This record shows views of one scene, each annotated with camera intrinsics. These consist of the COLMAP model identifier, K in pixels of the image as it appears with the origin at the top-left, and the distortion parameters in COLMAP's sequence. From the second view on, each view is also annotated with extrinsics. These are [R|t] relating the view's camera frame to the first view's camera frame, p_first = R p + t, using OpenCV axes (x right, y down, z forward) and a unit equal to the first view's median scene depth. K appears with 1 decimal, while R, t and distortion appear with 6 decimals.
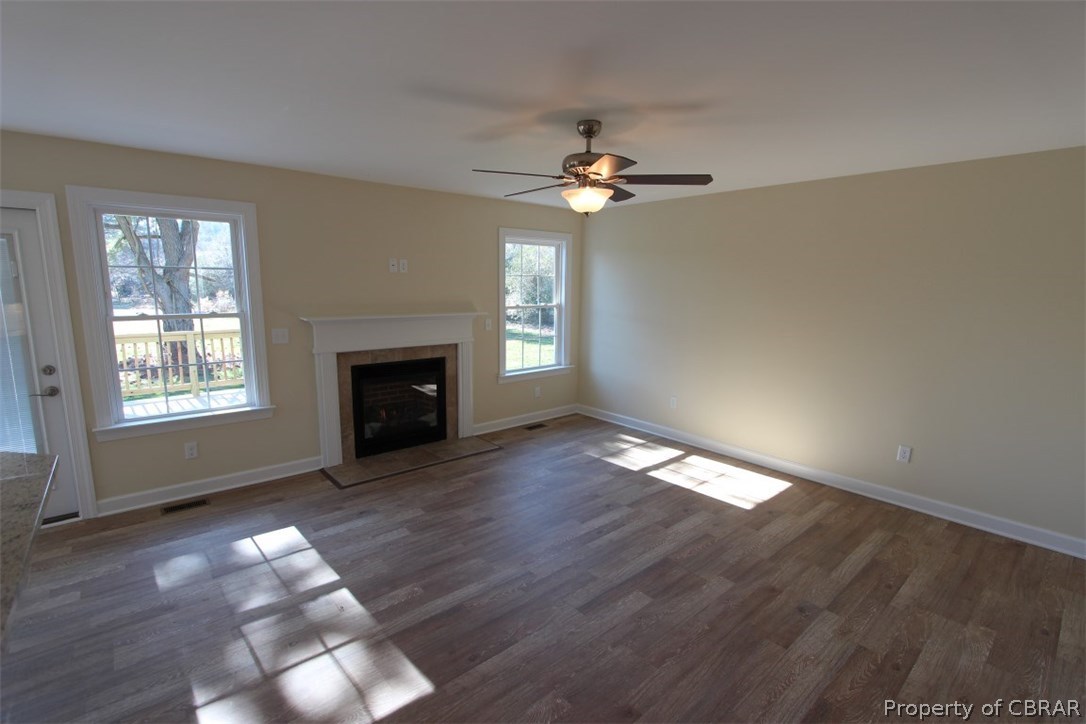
lens RADIAL K [[495.7, 0, 538.8], [0, 495.7, 363.1], [0, 0, 1]] dist [0.001969, 0.000461]
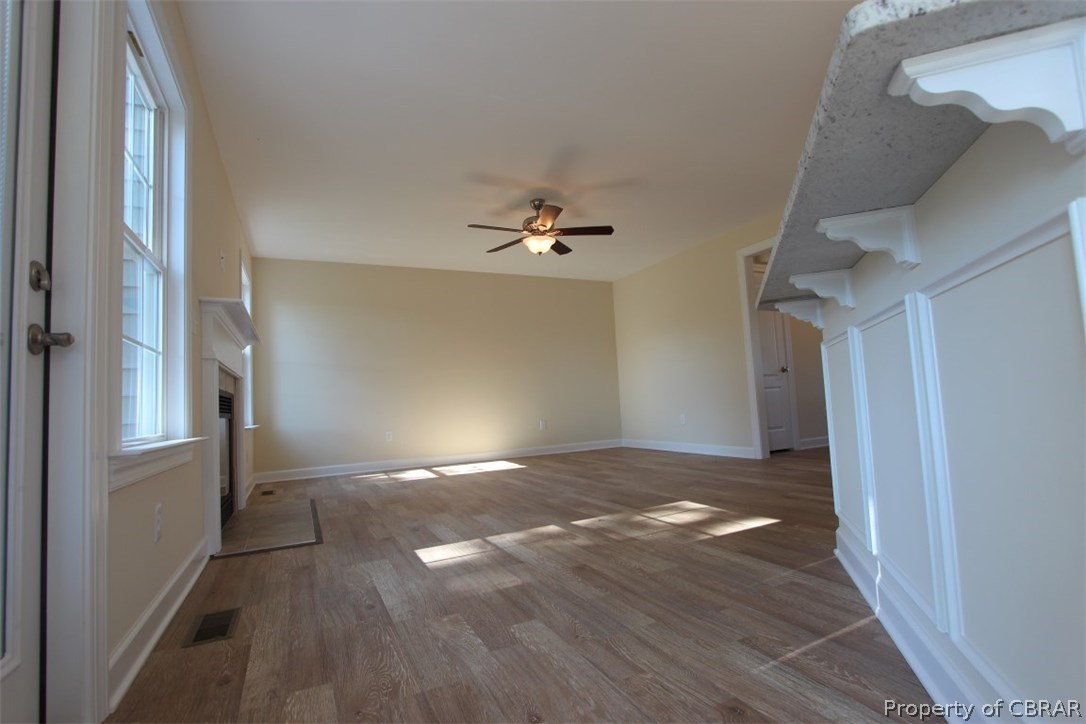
lens RADIAL K [[495.7, 0, 542.9], [0, 495.7, 364.5], [0, 0, 1]] dist [0.001969, 0.000461]
pose [[0.231599, 0.053489, 0.971340, -1.366876], [0.202410, 0.973985, -0.101896, 0.202033], [-0.951521, 0.220208, 0.214747, 0.697880]]
